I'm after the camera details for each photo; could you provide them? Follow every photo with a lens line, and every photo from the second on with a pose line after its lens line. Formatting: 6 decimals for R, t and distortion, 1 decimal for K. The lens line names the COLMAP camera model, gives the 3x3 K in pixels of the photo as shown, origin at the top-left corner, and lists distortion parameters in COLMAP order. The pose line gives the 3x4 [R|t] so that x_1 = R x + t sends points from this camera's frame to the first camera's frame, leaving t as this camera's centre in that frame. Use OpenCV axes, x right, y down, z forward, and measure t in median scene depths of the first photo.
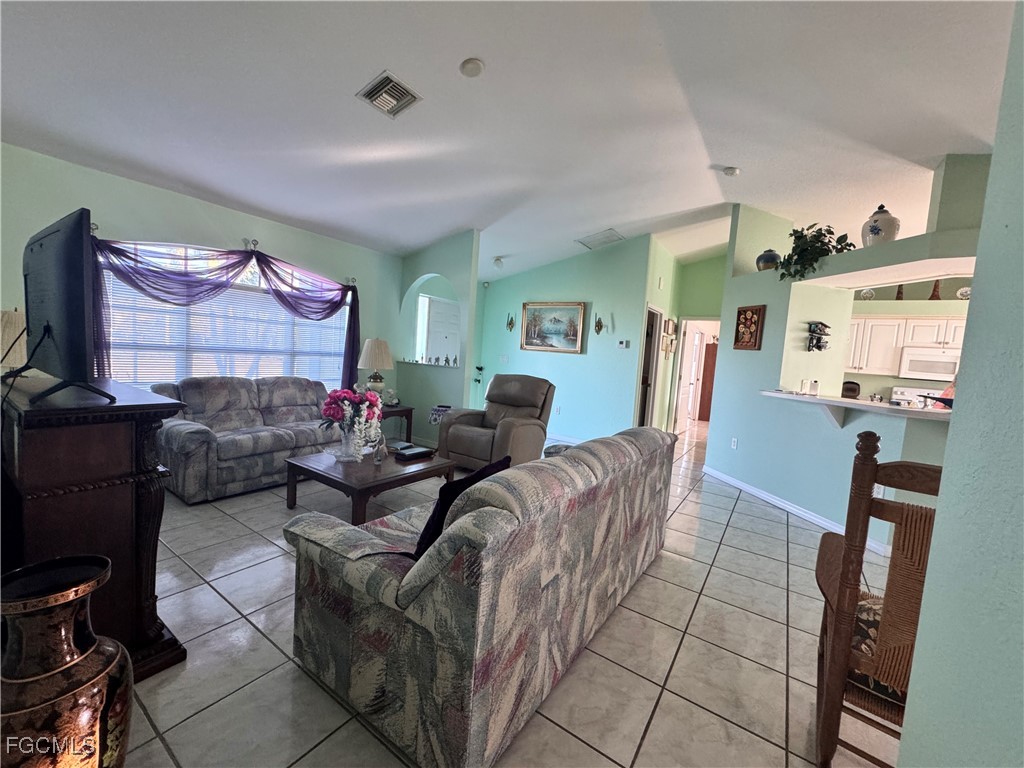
lens RADIAL K [[409.7, 0, 514.0], [0, 409.7, 386.6], [0, 0, 1]] dist [-0.006915, 0.001085]
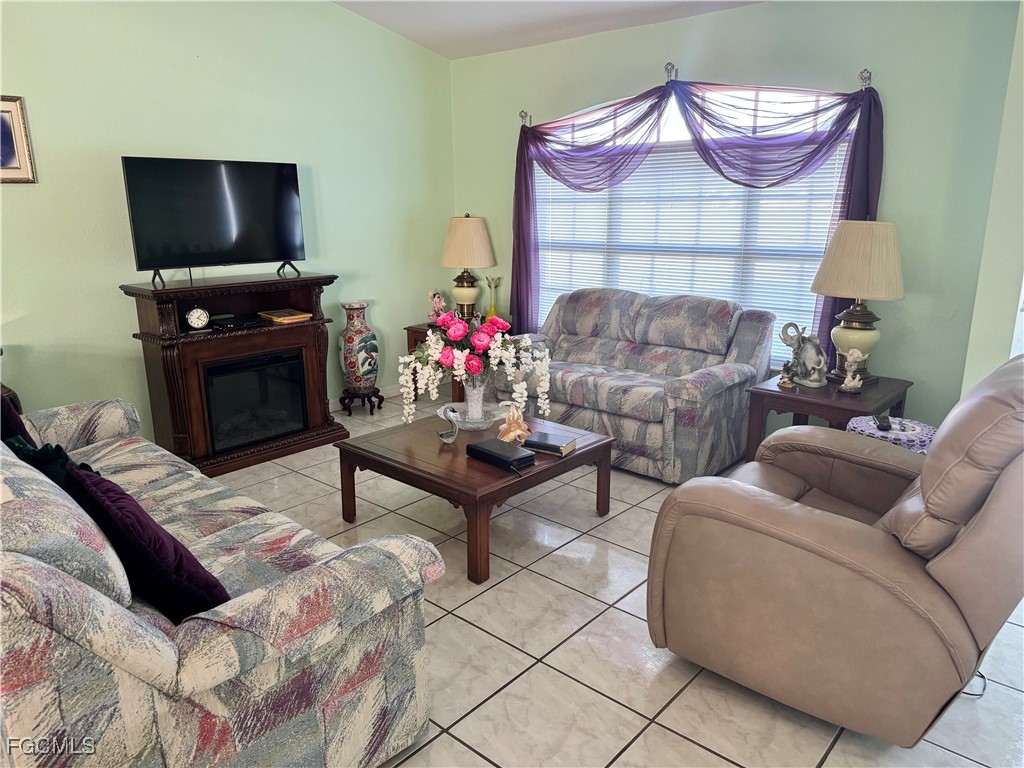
lens RADIAL K [[710.5, 0, 514.3], [0, 710.5, 388.3], [0, 0, 1]] dist [0.012366, 0.001812]
pose [[-0.128082, 0.171733, -0.976782, 0.486444], [-0.088839, 0.978948, 0.183763, -0.062382], [0.987777, 0.110313, -0.110129, 0.922313]]
